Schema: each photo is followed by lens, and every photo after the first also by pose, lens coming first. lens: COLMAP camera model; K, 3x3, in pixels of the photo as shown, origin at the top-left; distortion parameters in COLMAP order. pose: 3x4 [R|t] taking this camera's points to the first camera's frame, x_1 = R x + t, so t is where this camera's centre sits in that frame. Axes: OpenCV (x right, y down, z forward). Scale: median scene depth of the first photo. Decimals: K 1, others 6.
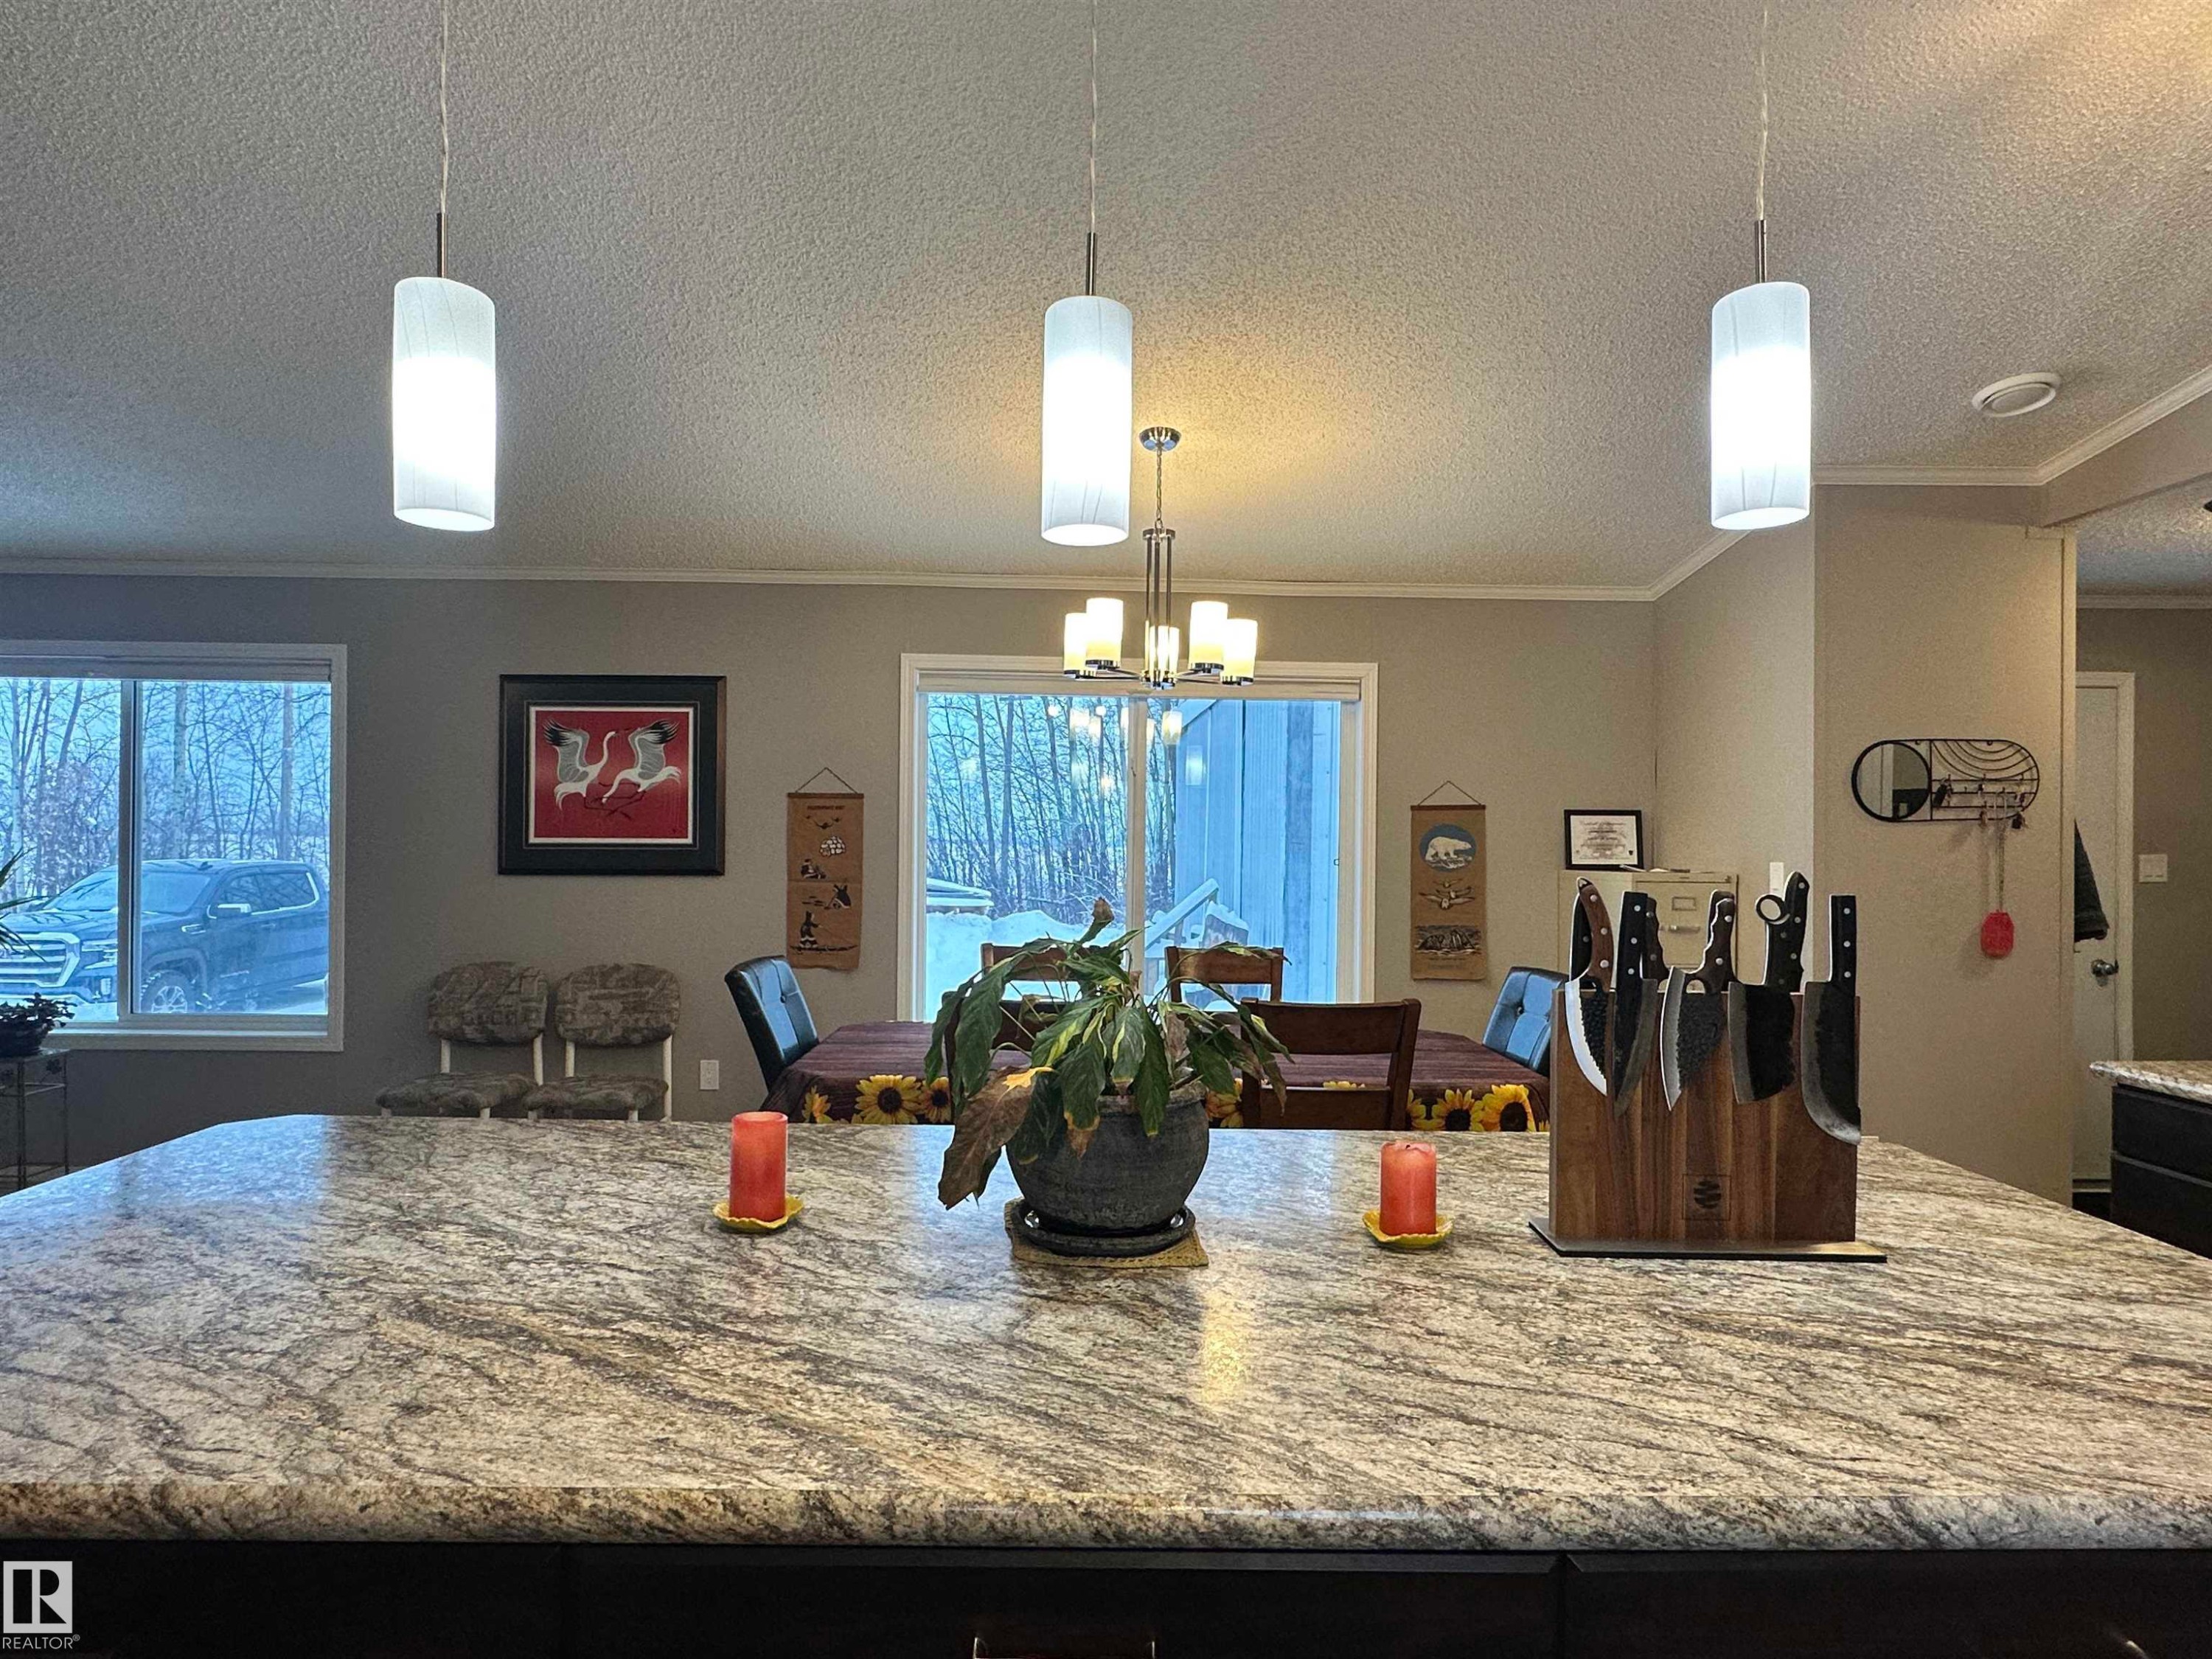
lens RADIAL K [[1220.8, 0, 1106.0], [0, 1220.8, 829.5], [0, 0, 1]] dist [0.005475, -0.000507]
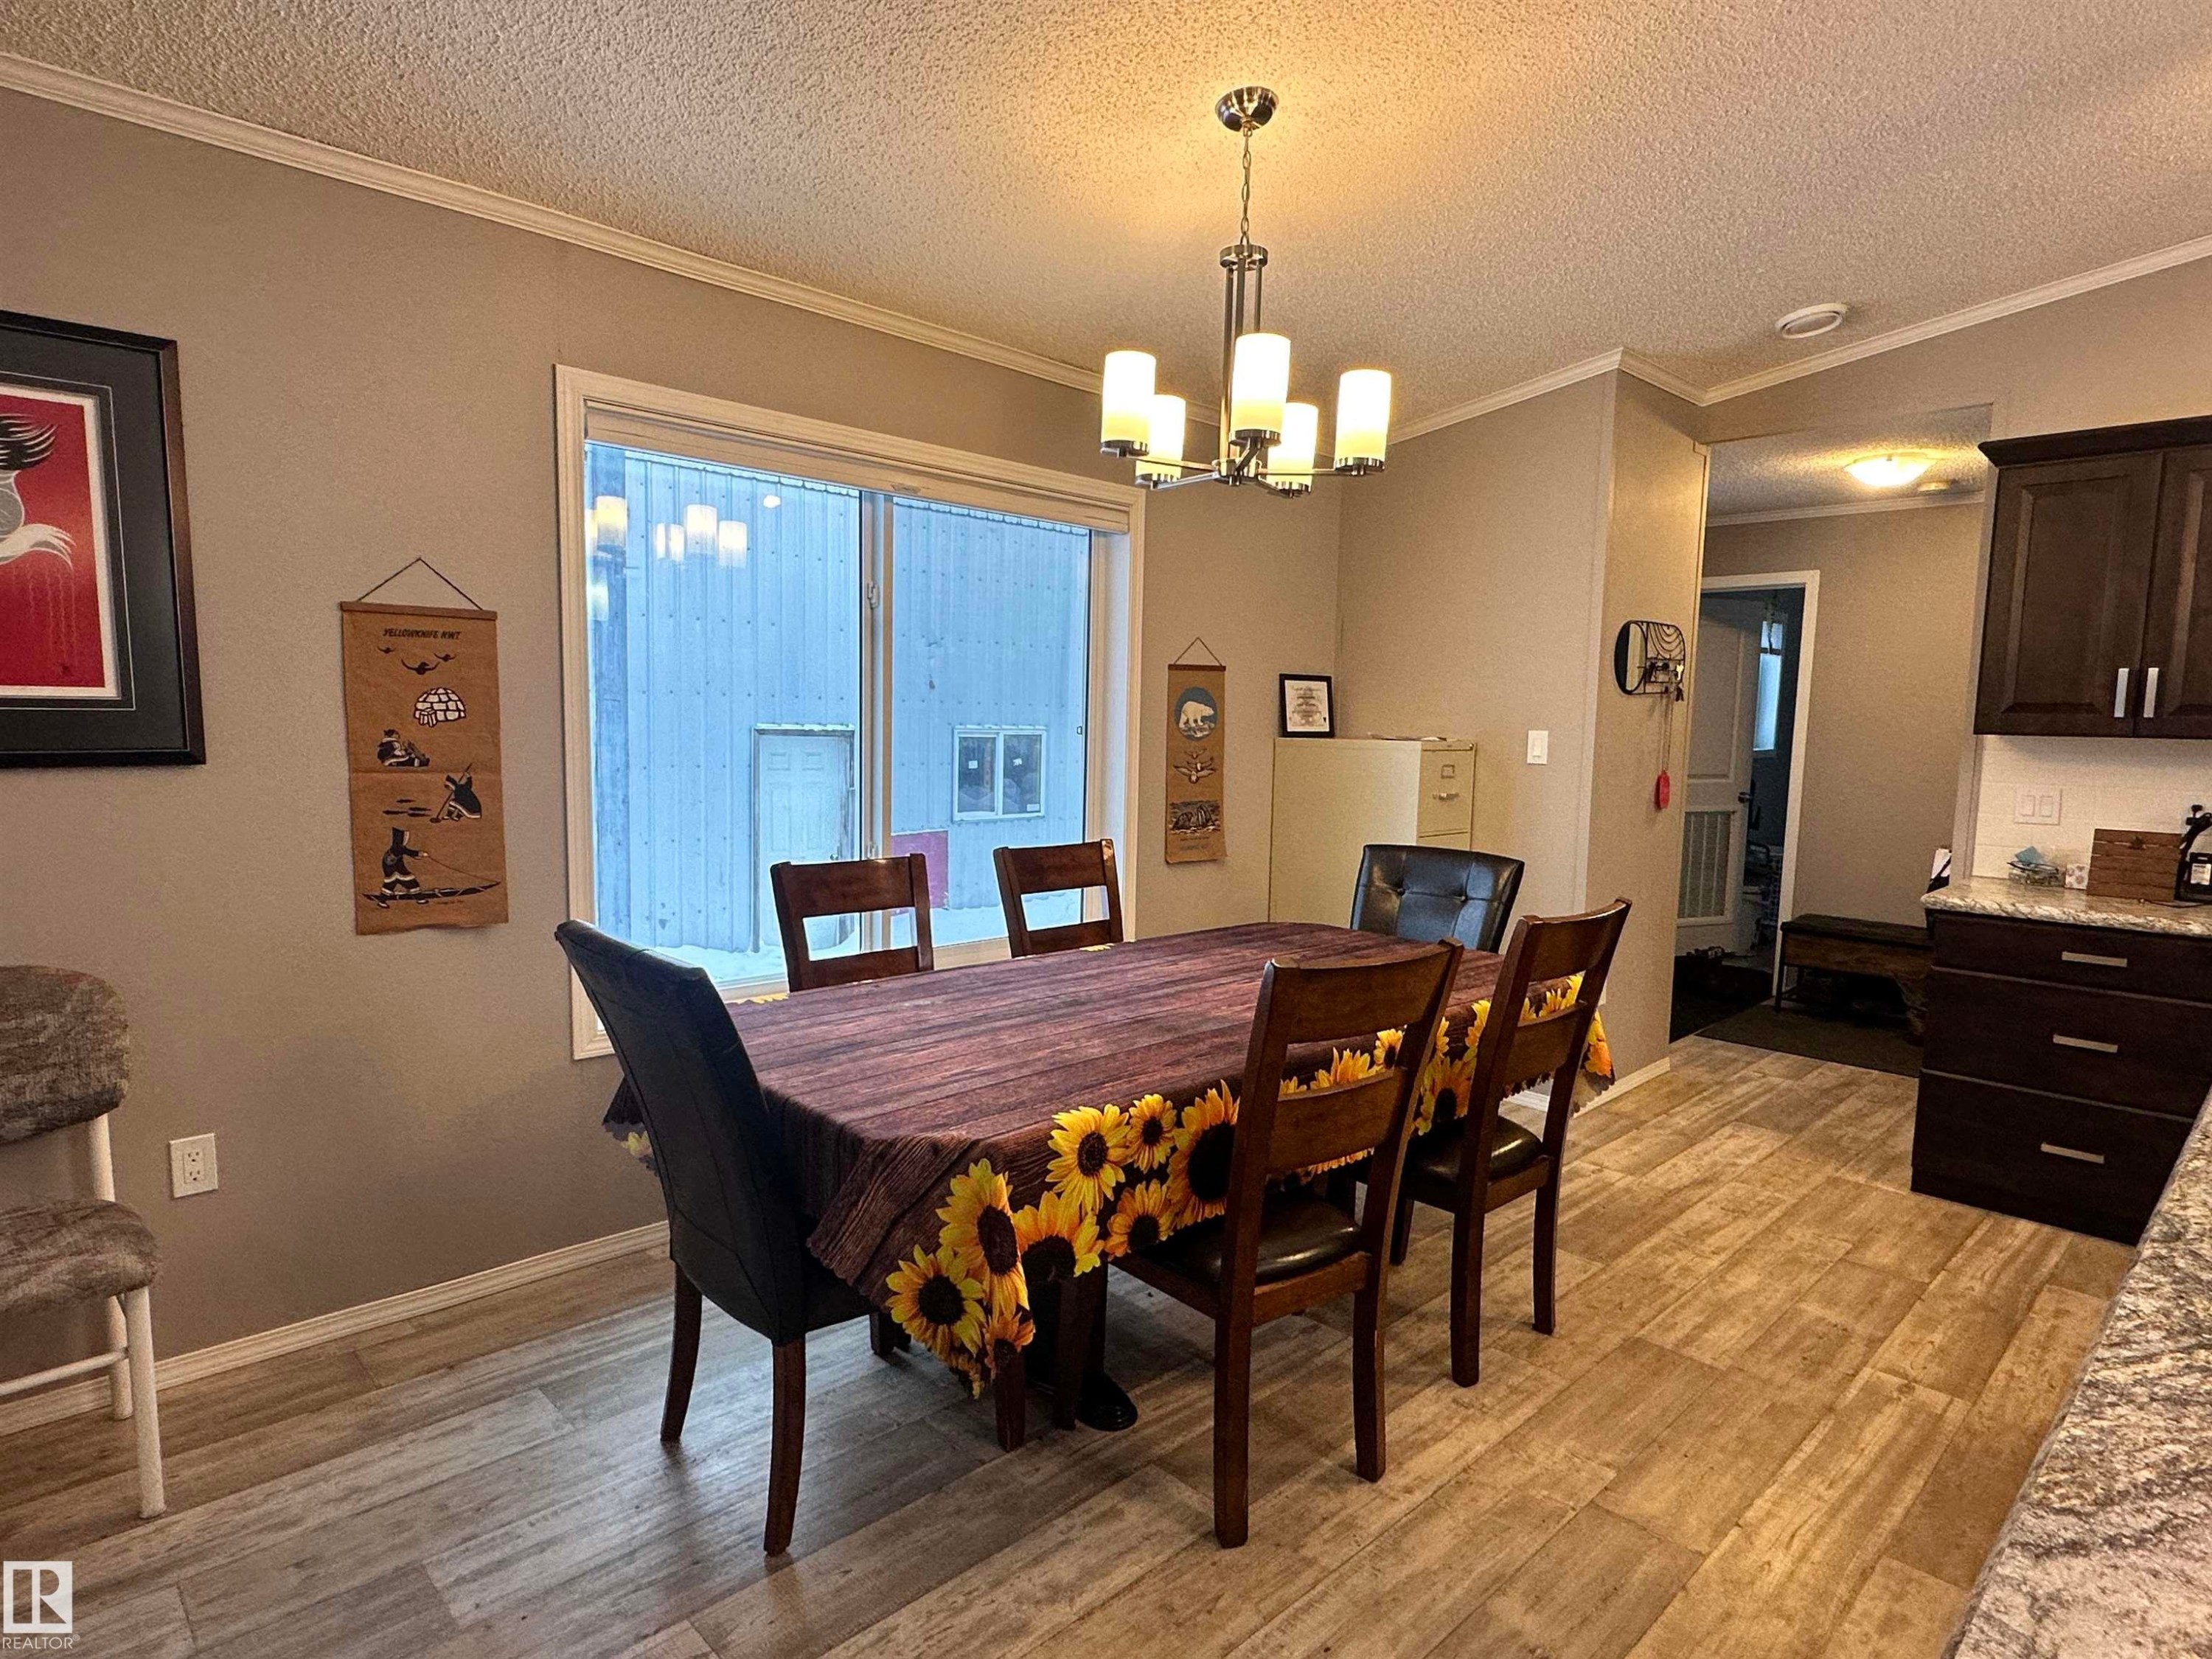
lens RADIAL K [[1220.8, 0, 1106.0], [0, 1220.8, 829.5], [0, 0, 1]] dist [0.005475, -0.000507]
pose [[0.740129, -0.059544, 0.669824, -0.373161], [-0.019016, 0.993821, 0.109358, 0.002960], [-0.672197, -0.093676, 0.734423, 0.393507]]
